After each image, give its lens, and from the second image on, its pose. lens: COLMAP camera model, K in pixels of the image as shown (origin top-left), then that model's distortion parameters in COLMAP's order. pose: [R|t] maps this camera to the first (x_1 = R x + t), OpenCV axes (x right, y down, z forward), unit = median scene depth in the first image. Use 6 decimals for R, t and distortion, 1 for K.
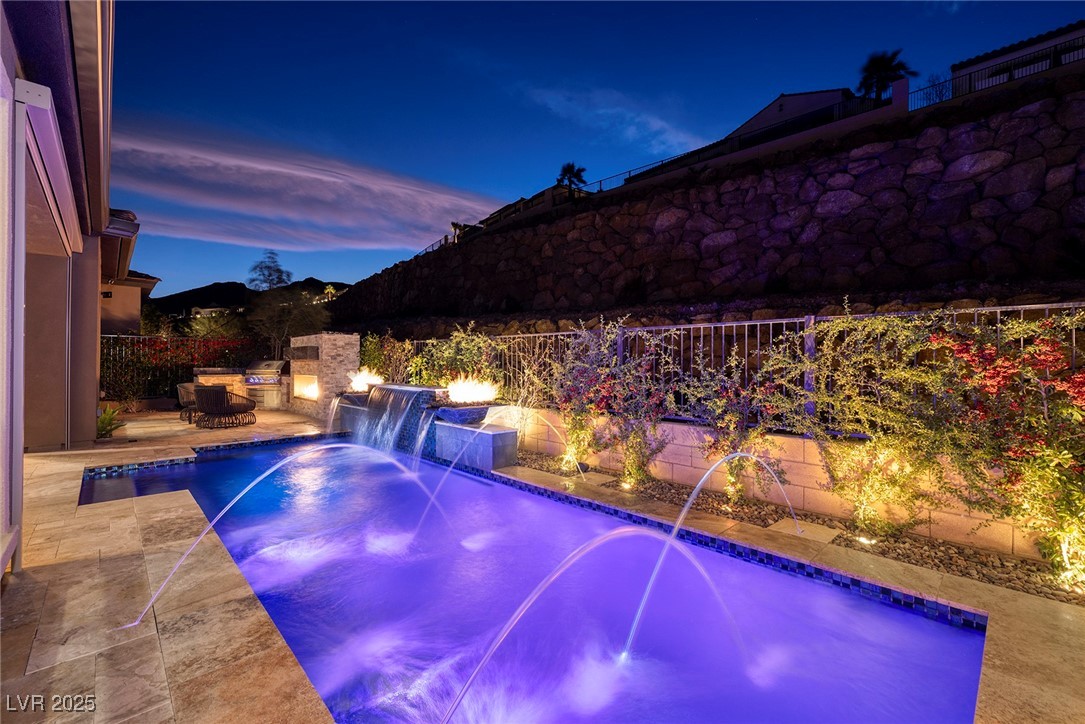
lens RADIAL K [[455.6, 0, 534.6], [0, 455.6, 359.7], [0, 0, 1]] dist [0.002238, -0.000011]
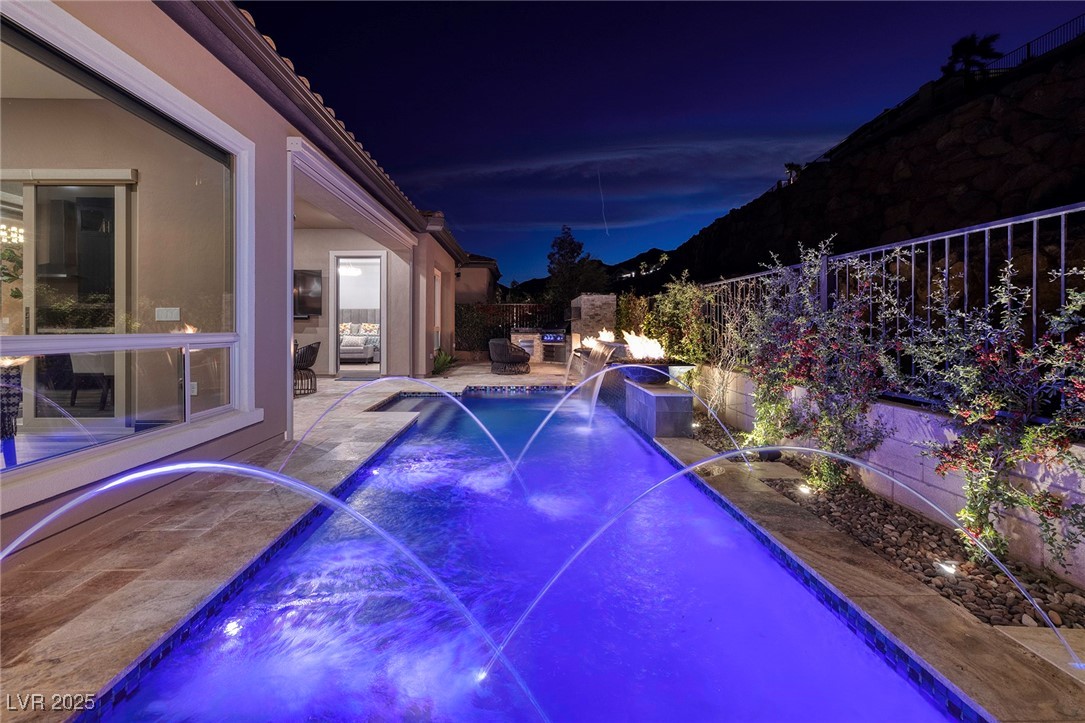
lens RADIAL K [[455.6, 0, 520.9], [0, 455.6, 329.0], [0, 0, 1]] dist [0.002238, -0.000011]
pose [[0.736245, 0.003686, -0.676705, 0.286622], [0.001716, 0.999972, 0.007314, 0.028199], [0.676712, -0.006546, 0.736218, 0.183481]]
